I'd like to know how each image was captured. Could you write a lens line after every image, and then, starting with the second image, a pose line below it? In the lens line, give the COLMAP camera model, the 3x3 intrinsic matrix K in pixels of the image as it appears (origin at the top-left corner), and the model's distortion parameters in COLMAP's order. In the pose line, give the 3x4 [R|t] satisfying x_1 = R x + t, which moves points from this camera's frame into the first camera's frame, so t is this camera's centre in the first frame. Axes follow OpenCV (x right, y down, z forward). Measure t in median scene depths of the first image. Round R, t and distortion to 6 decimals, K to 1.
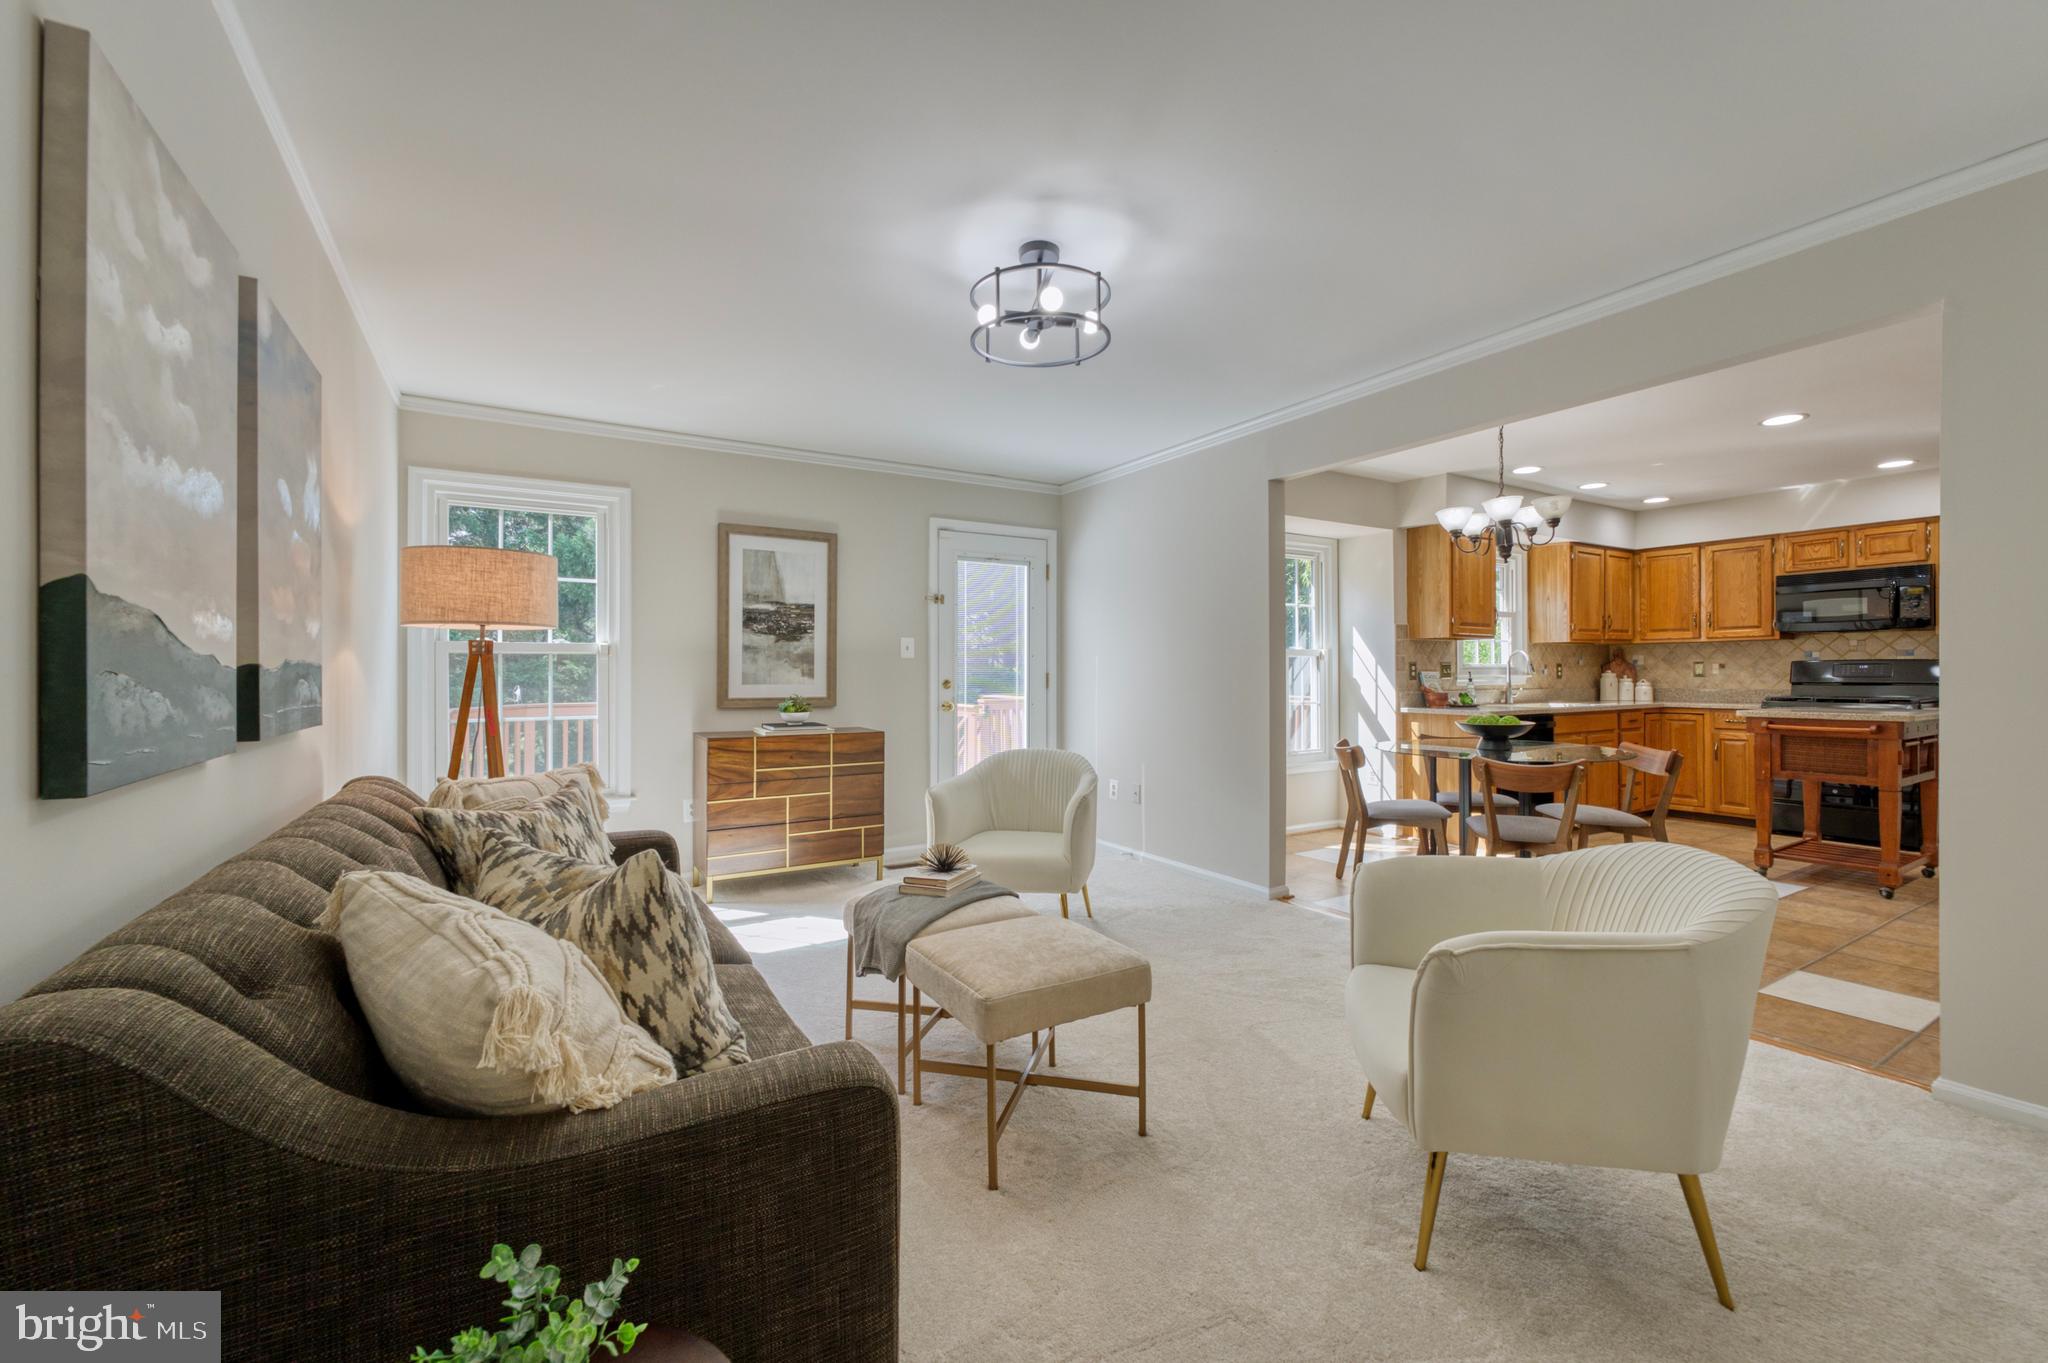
lens RADIAL K [[828.7, 0, 1016.8], [0, 828.7, 673.0], [0, 0, 1]] dist [-0.000876, 0.000145]
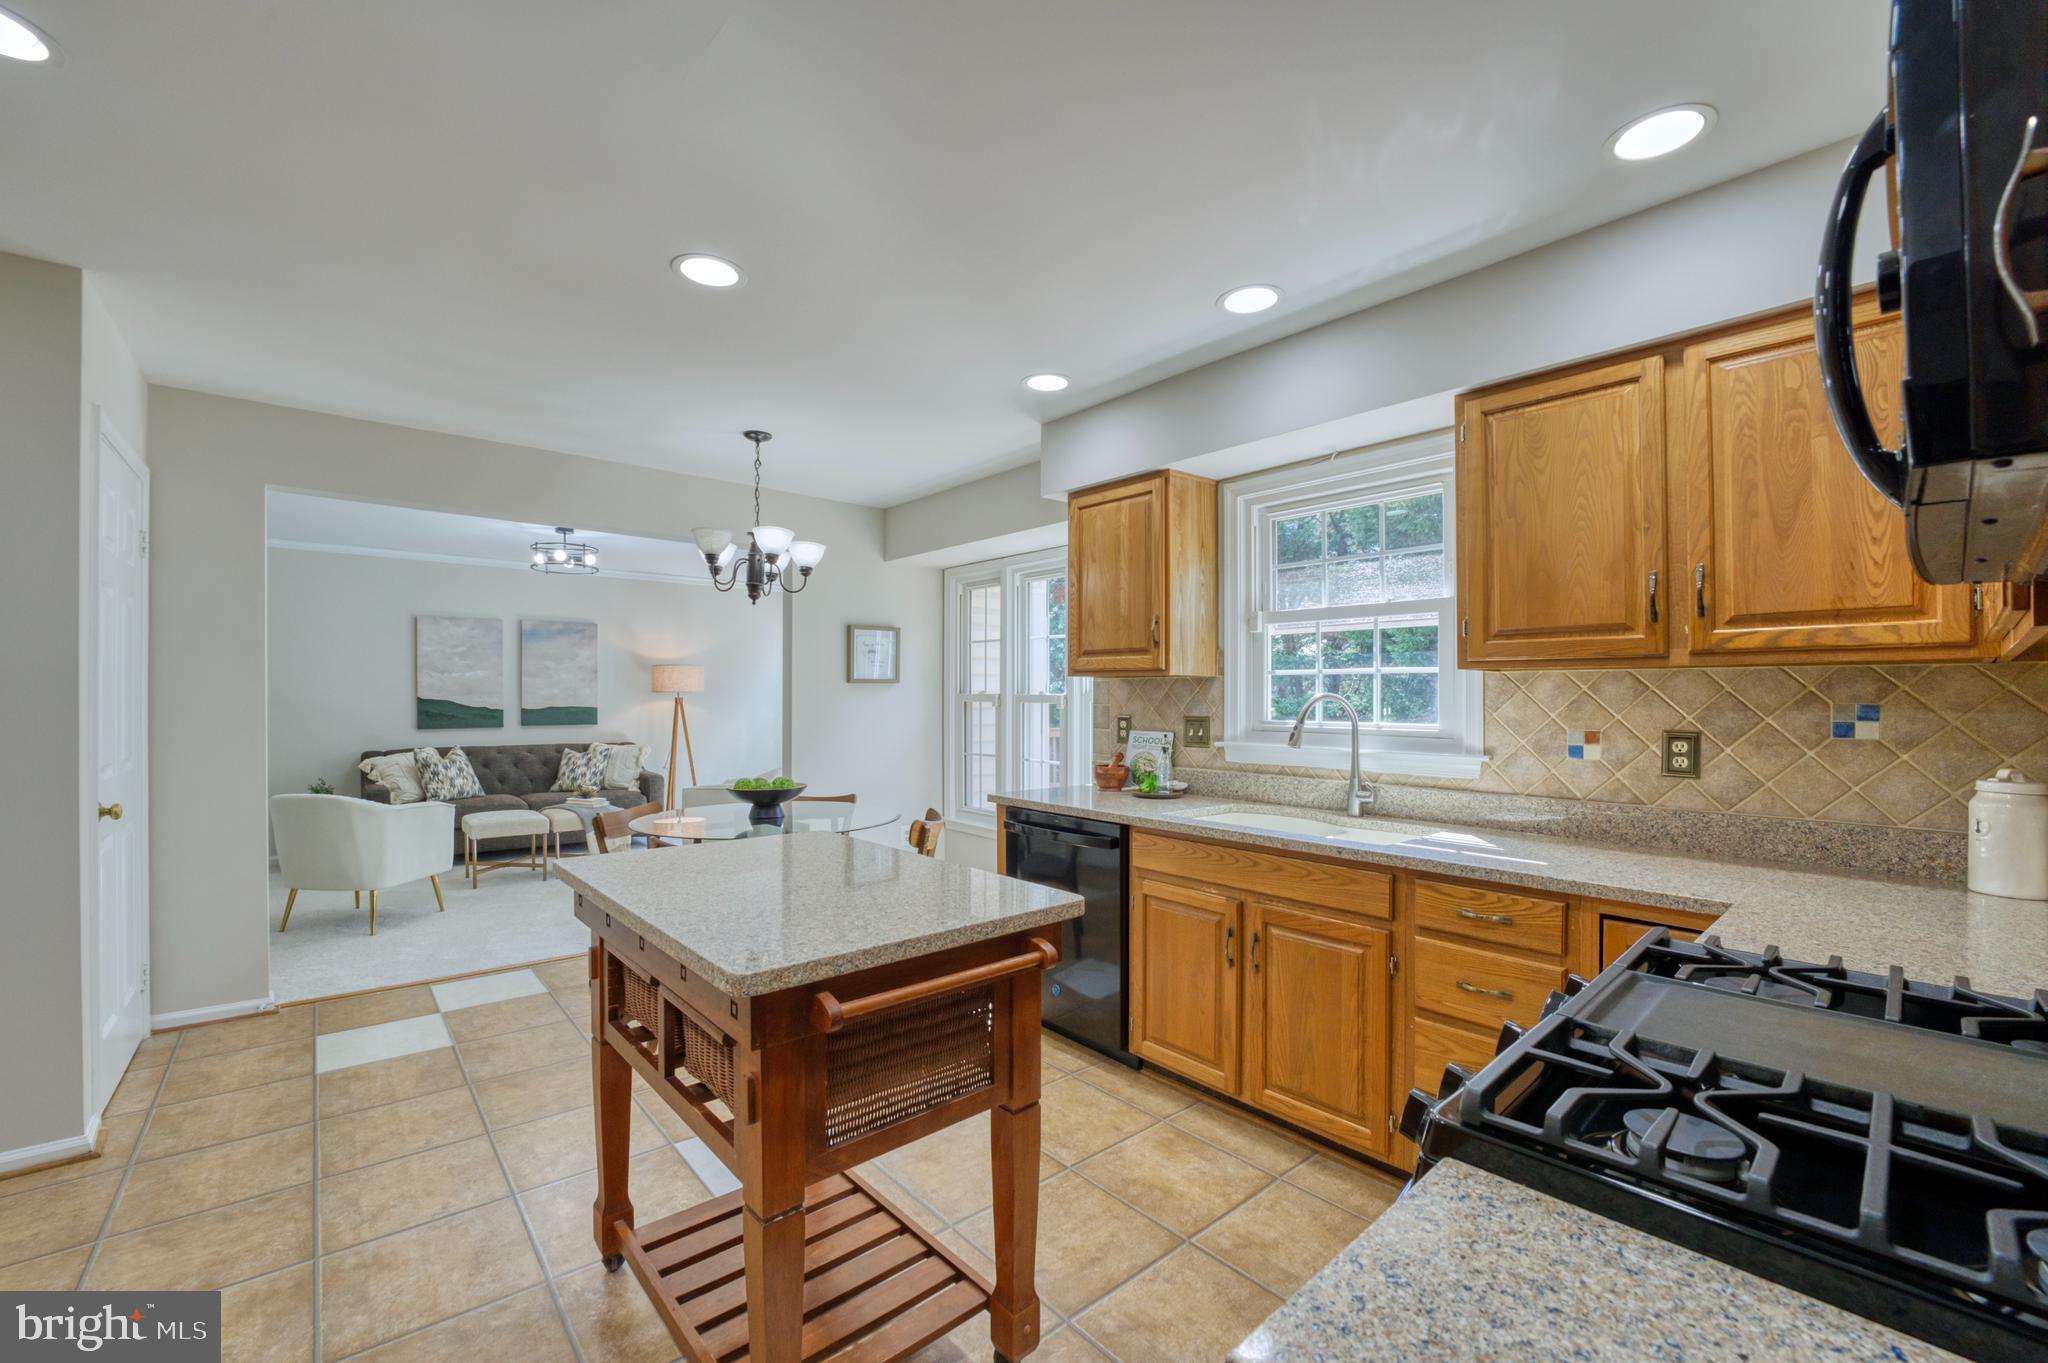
lens RADIAL K [[827.6, 0, 1011.5], [0, 827.6, 689.9], [0, 0, 1]] dist [-0.027971, 0.000158]
pose [[0.161431, -0.003703, -0.986877, 1.008872], [-0.005102, 0.999976, -0.004586, -0.026702], [0.986871, 0.005776, 0.161408, 0.762158]]
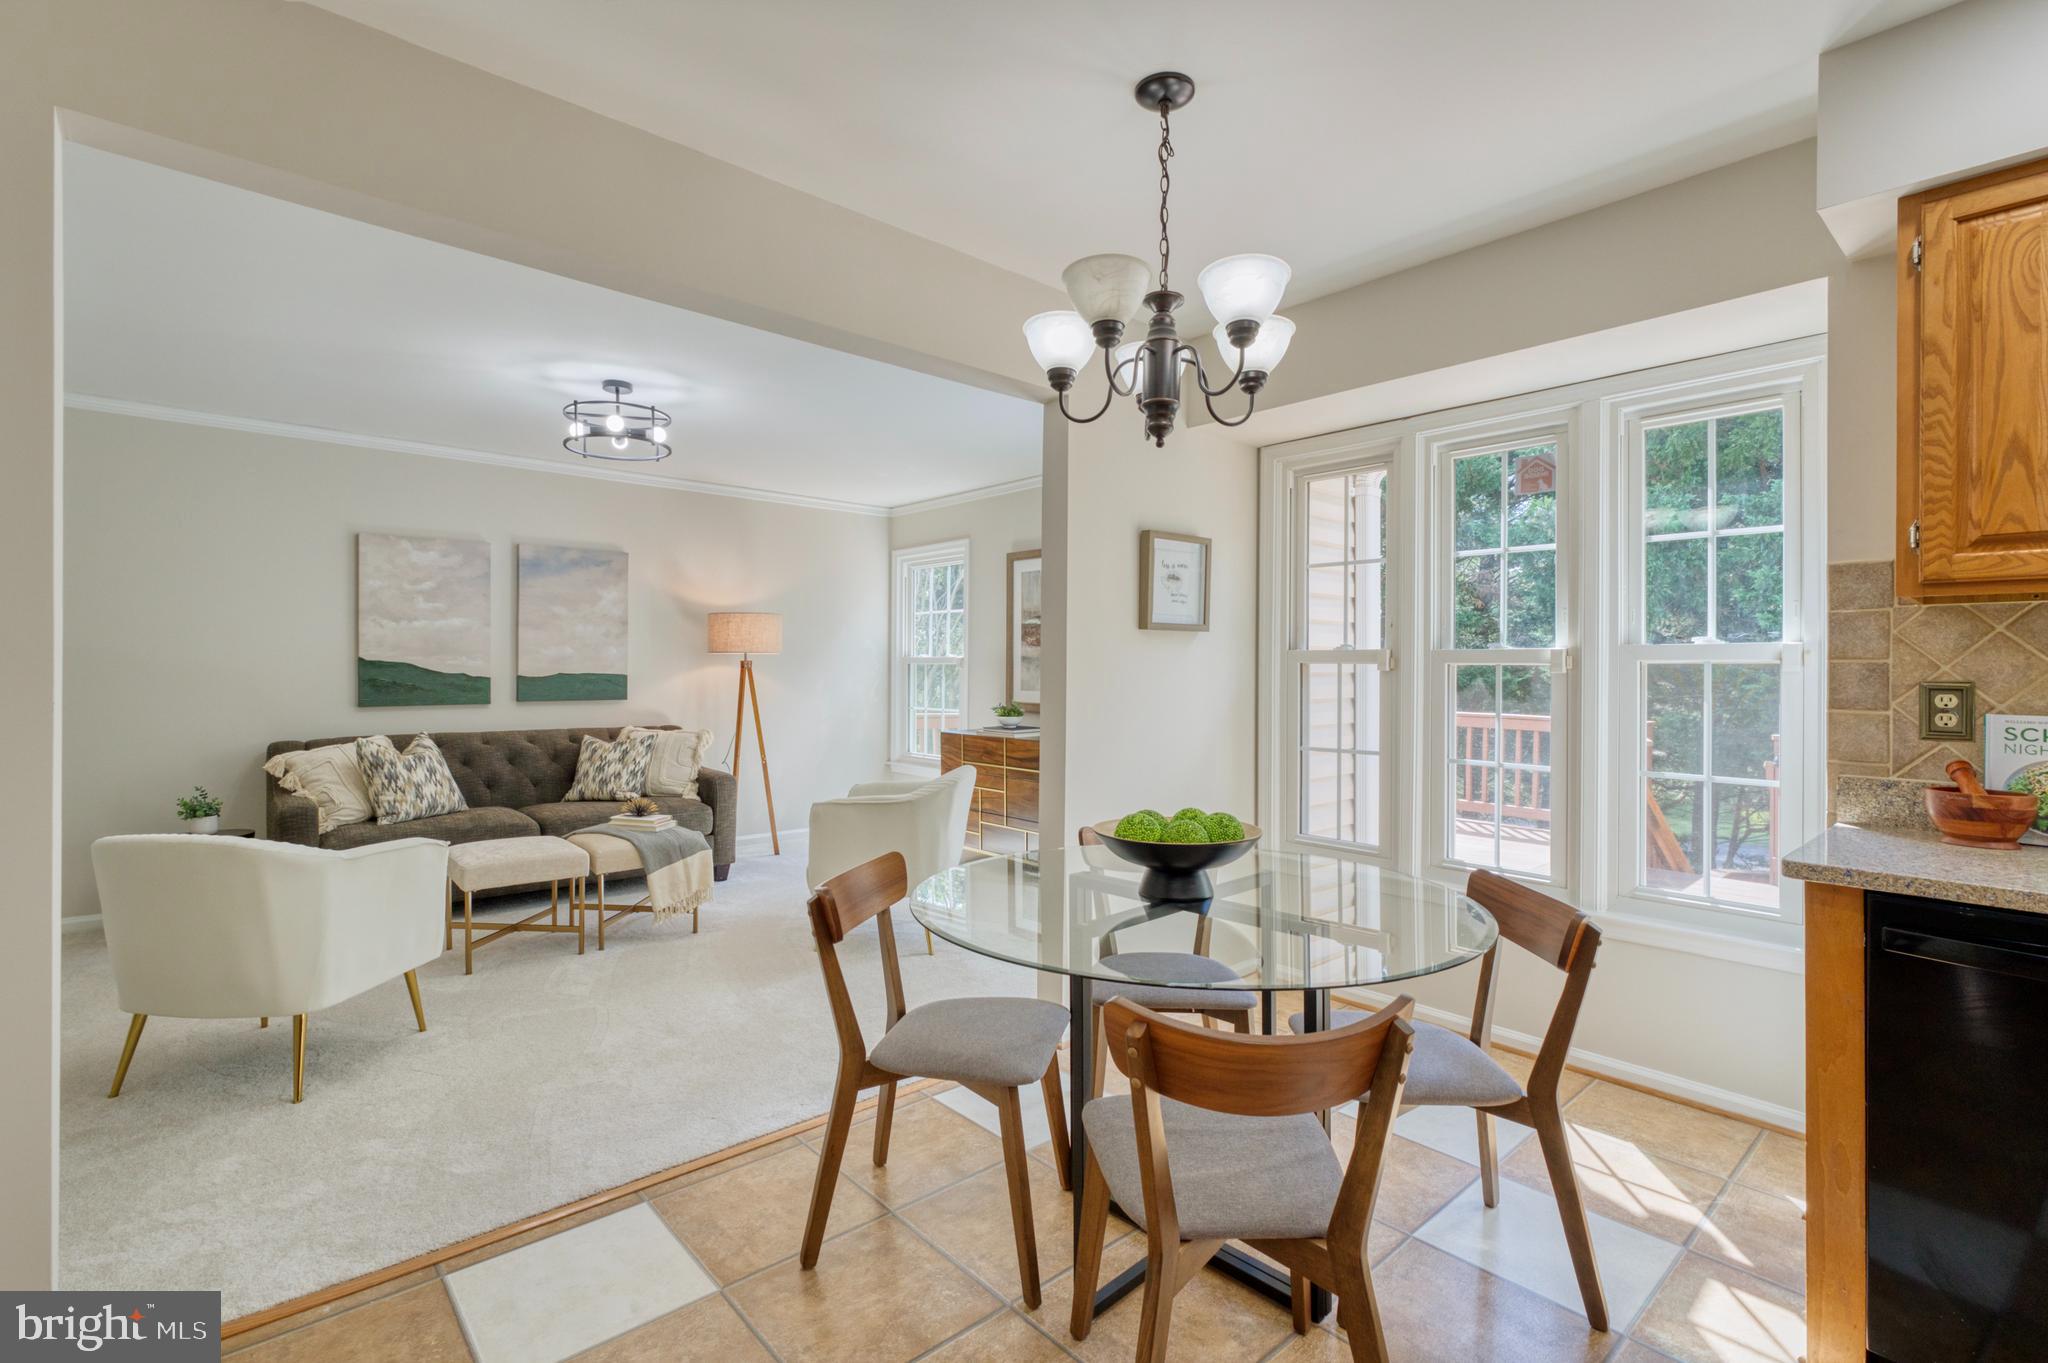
lens RADIAL K [[926.0, 0, 1027.8], [0, 926.0, 654.3], [0, 0, 1]] dist [0.000391, -0.000523]
pose [[0.184579, -0.011101, -0.982755, 0.695500], [-0.007673, 0.999889, -0.012736, -0.014821], [0.982788, 0.009892, 0.184473, 0.572861]]
